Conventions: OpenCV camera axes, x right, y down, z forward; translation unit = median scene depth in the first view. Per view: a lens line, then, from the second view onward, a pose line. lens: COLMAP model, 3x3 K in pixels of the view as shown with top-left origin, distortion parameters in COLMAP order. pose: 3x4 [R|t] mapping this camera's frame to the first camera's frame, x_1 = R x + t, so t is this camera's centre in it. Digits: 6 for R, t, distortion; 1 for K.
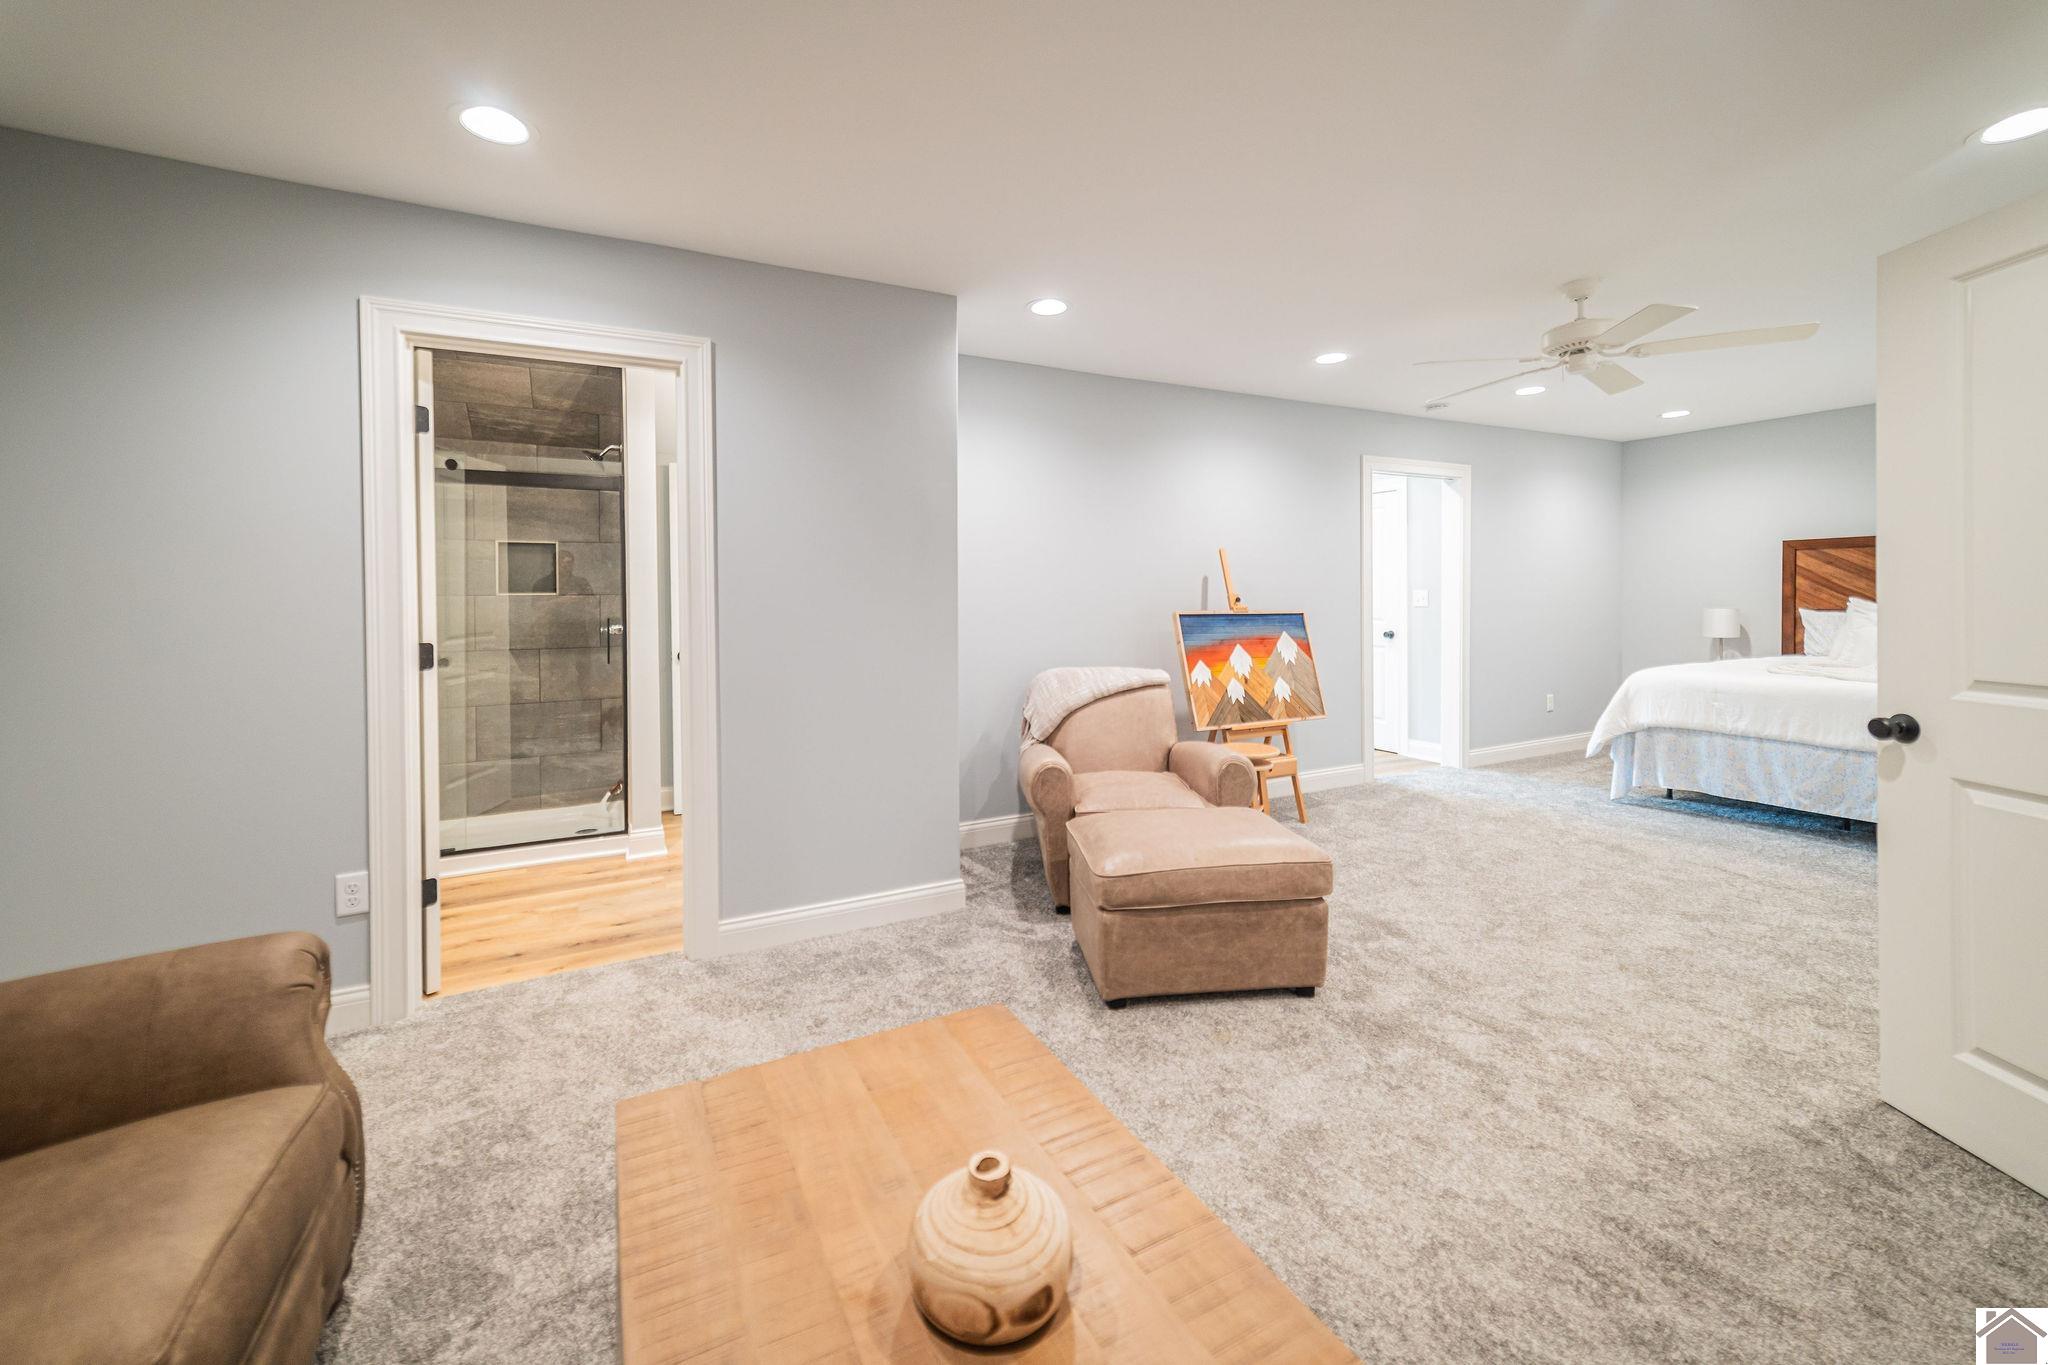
lens RADIAL K [[800.3, 0, 1015.8], [0, 800.3, 692.2], [0, 0, 1]] dist [0.010277, 0.000331]
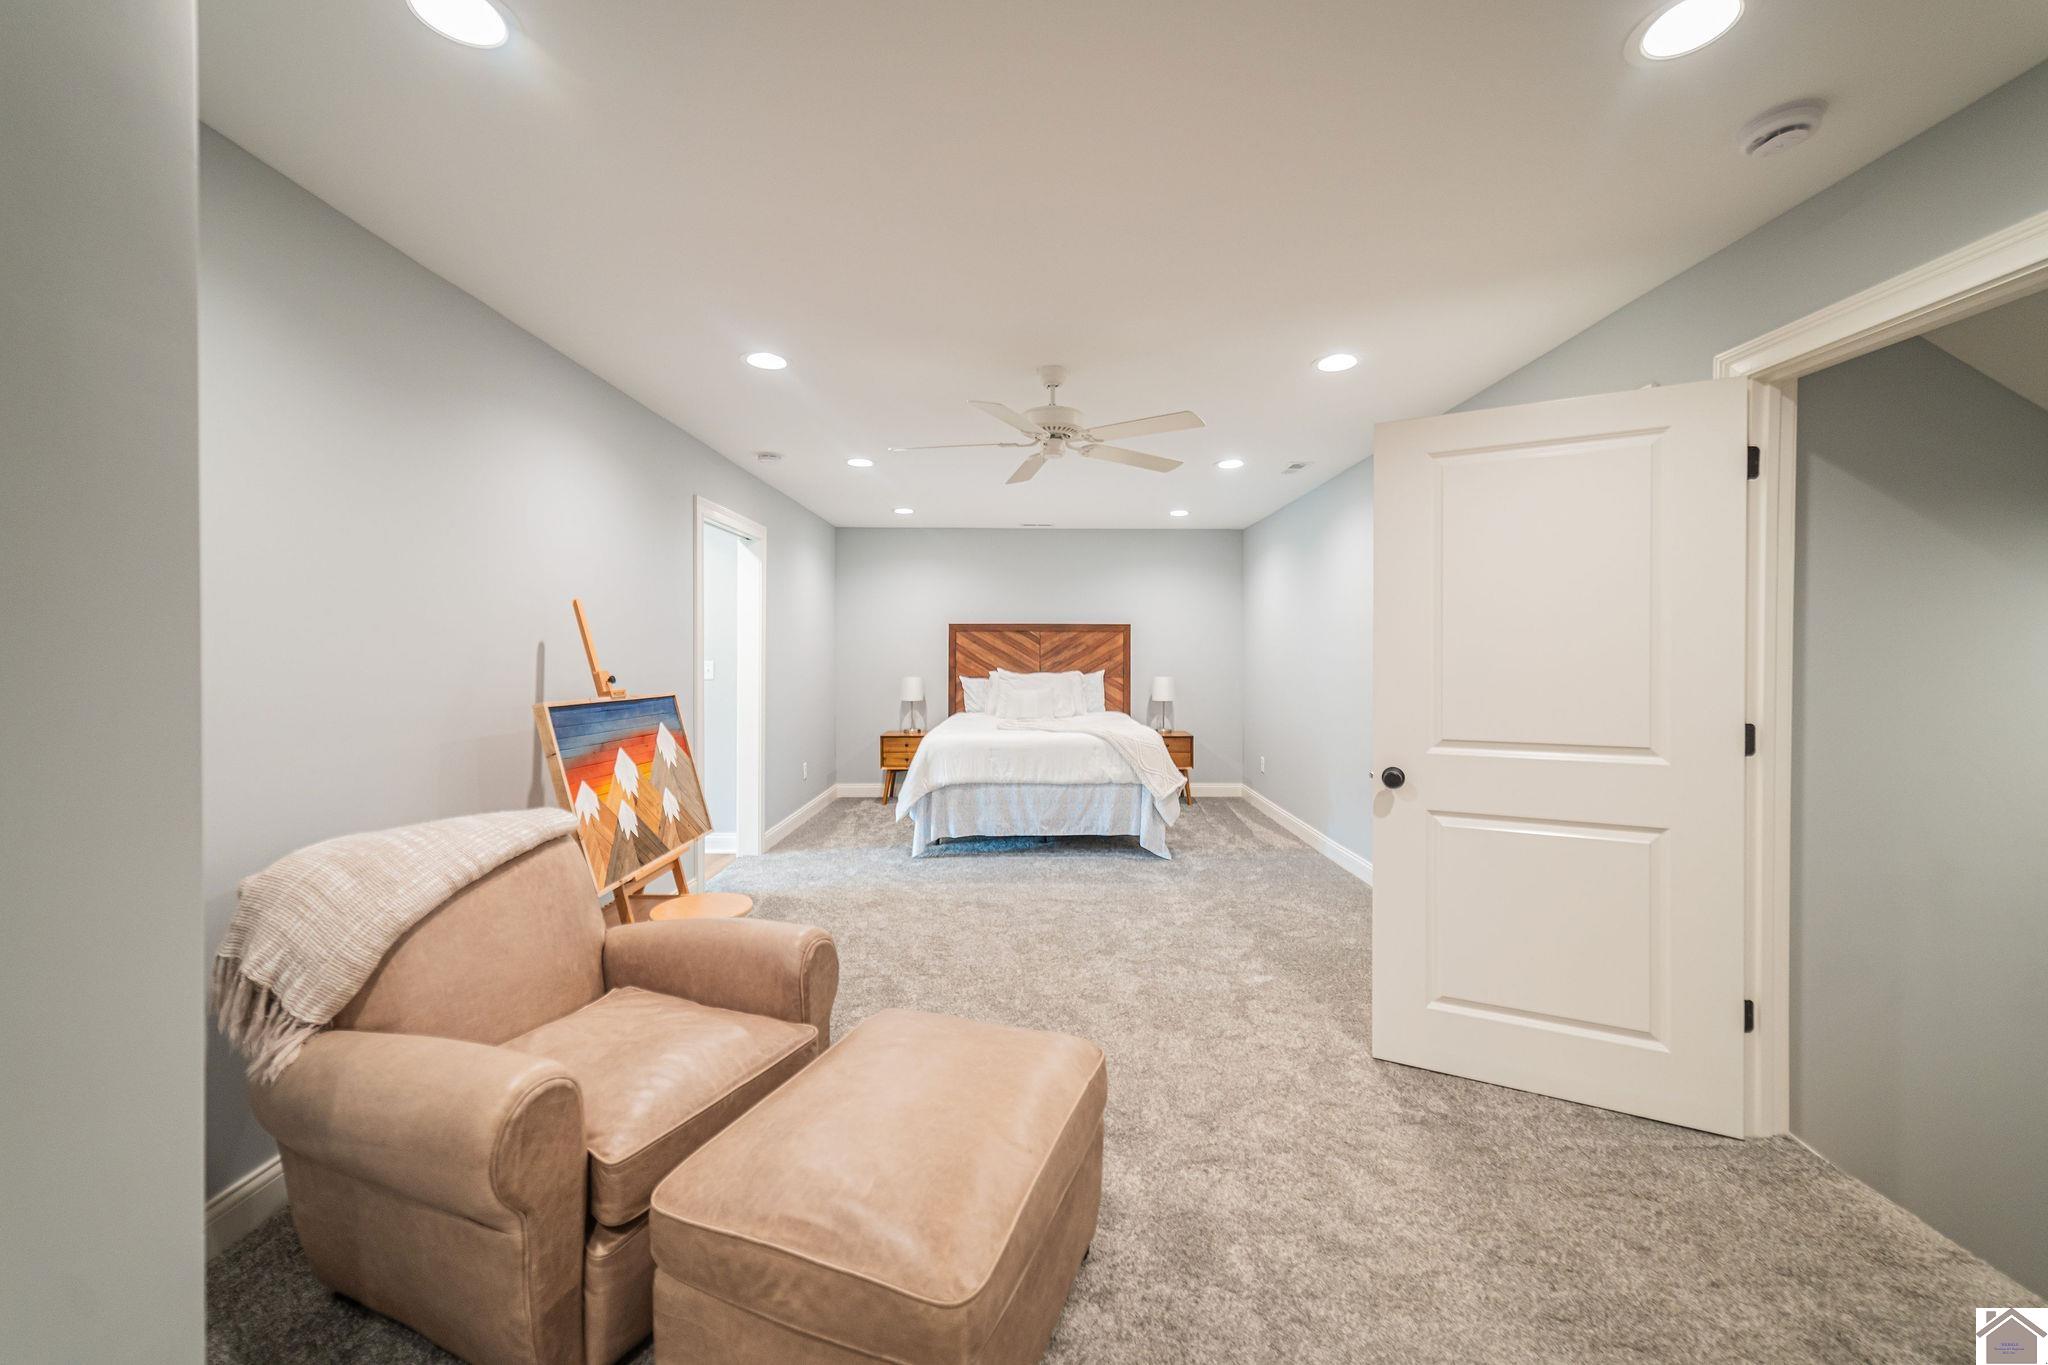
lens RADIAL K [[800.3, 0, 1015.8], [0, 800.3, 692.2], [0, 0, 1]] dist [0.010277, 0.000331]
pose [[0.443925, -0.034500, 0.895400, -0.161586], [0.102960, 0.994604, -0.012724, -0.062958], [-0.890129, 0.097839, 0.445082, 0.419172]]
